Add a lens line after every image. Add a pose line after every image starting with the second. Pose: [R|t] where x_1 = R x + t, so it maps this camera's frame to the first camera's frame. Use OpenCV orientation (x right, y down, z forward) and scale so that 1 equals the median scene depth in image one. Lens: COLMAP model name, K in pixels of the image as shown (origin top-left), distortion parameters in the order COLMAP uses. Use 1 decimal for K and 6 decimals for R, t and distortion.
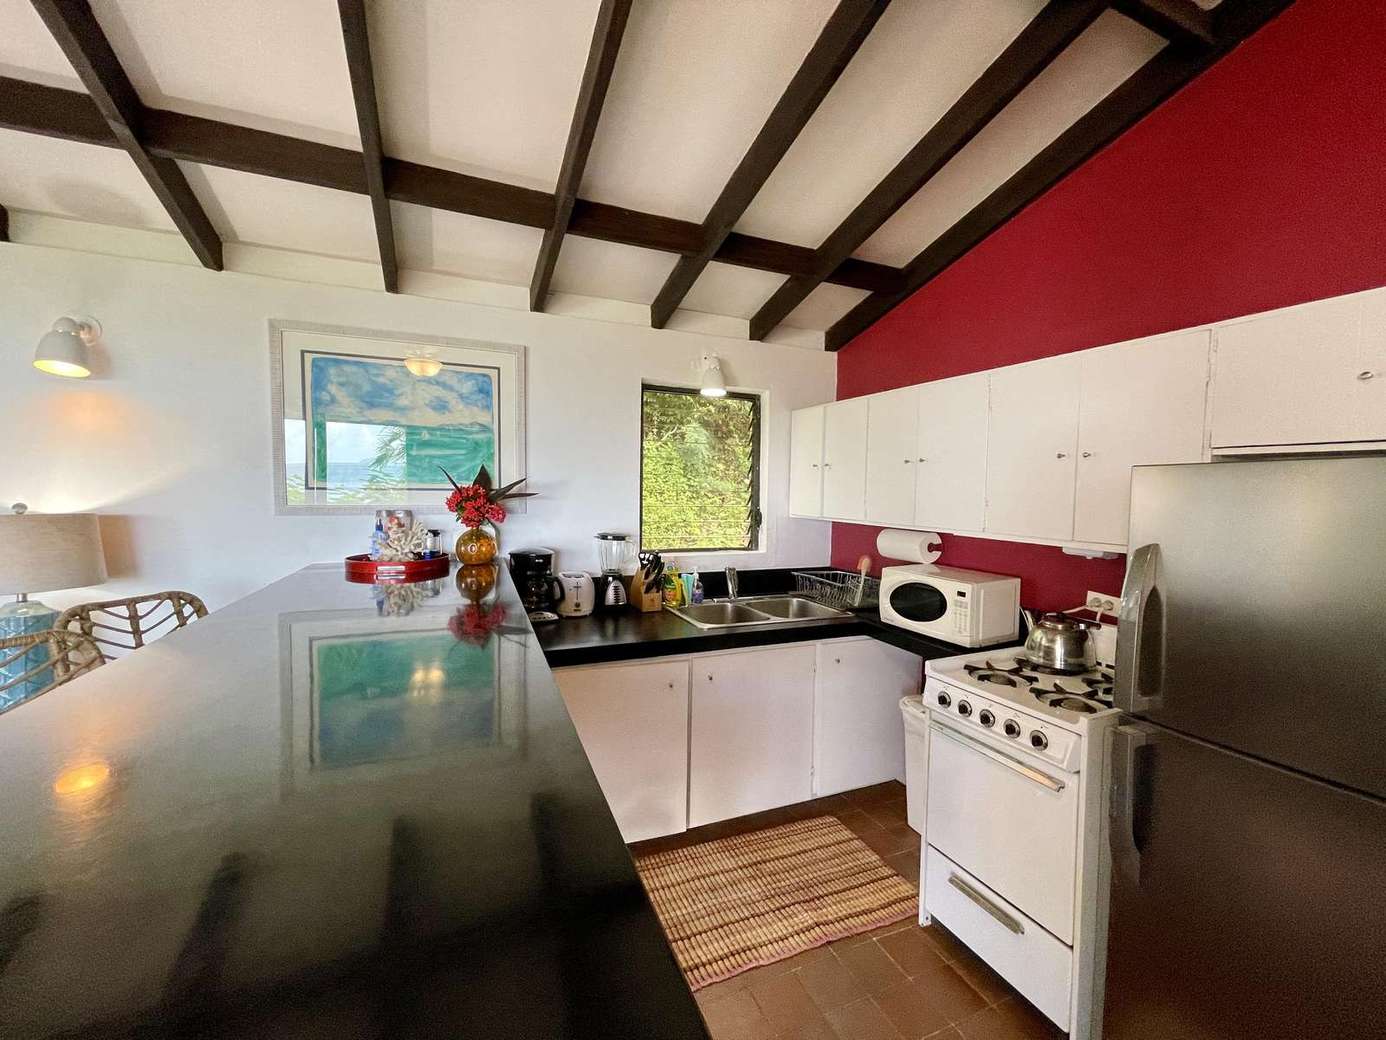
lens RADIAL K [[543.4, 0, 692.3], [0, 543.4, 518.7], [0, 0, 1]] dist [-0.001105, -0.000316]
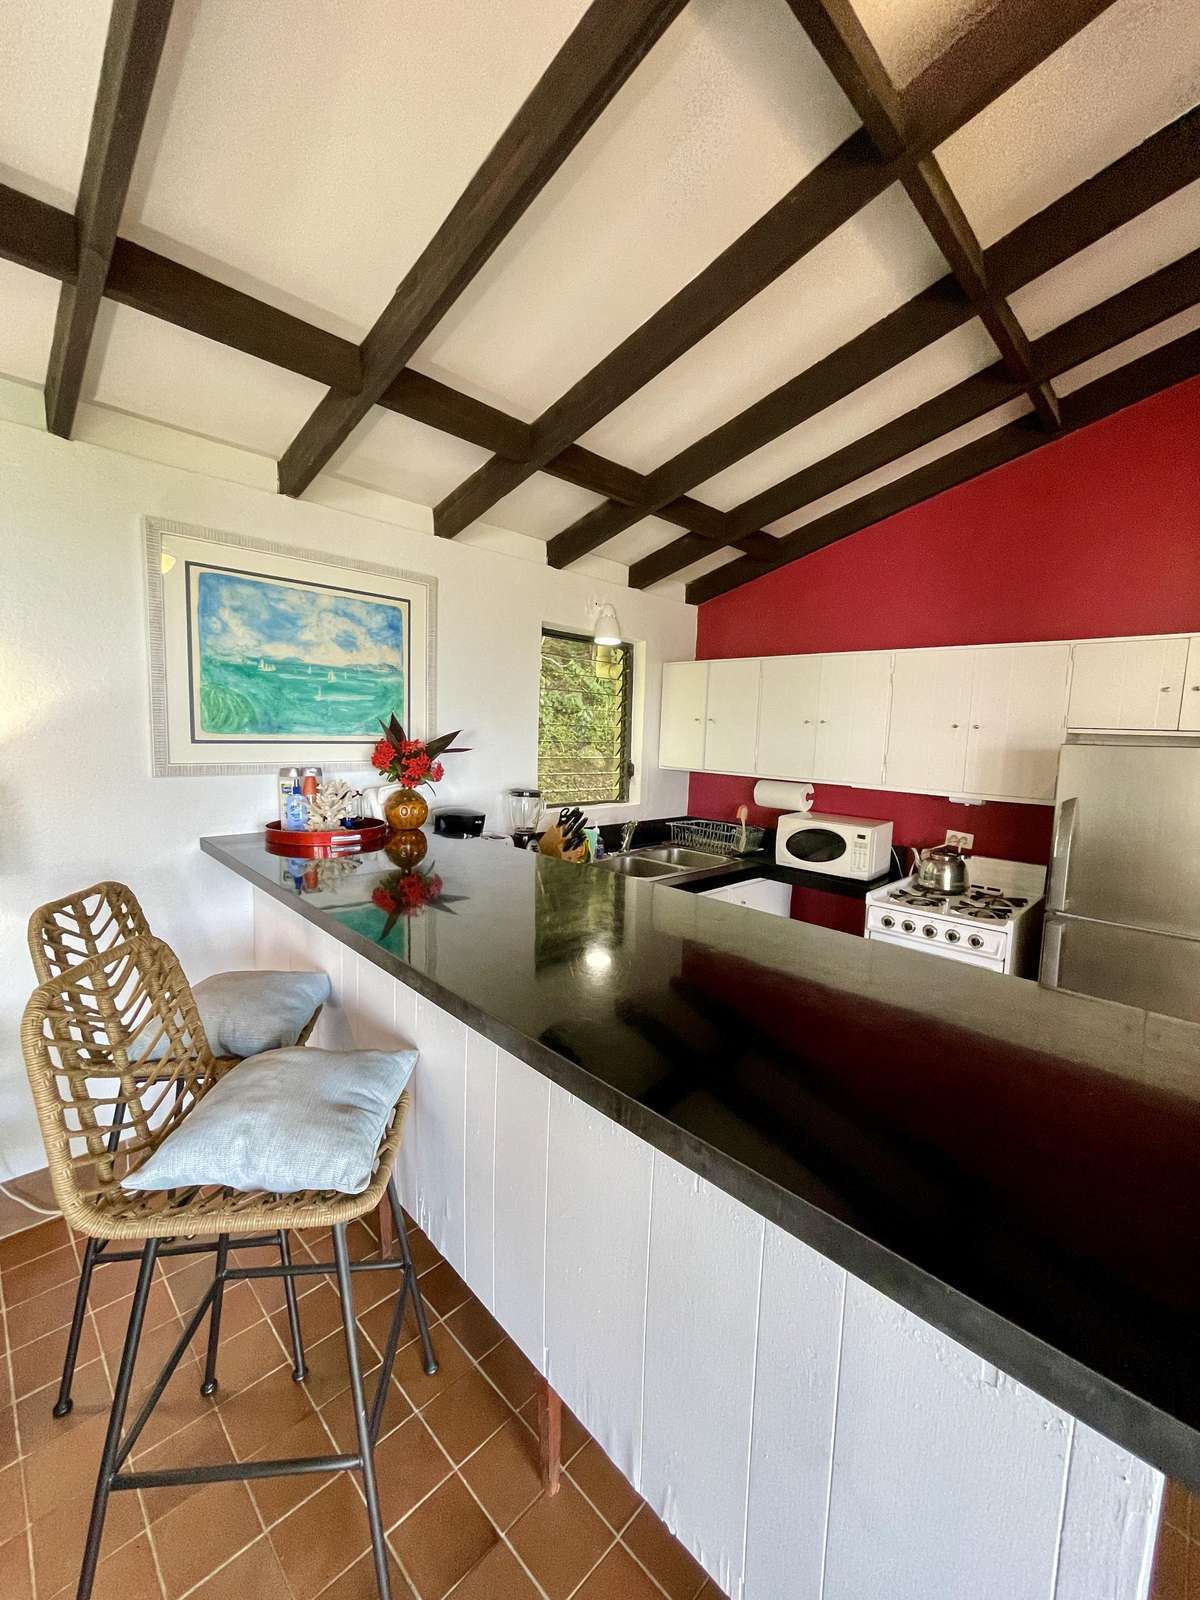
lens RADIAL K [[627.3, 0, 601.4], [0, 627.3, 797.2], [0, 0, 1]] dist [-0.001105, -0.000316]
pose [[0.928743, -0.023015, 0.370010, -0.459121], [-0.000873, 0.997933, 0.064262, -0.031532], [-0.370724, -0.060005, 0.926803, -0.053820]]
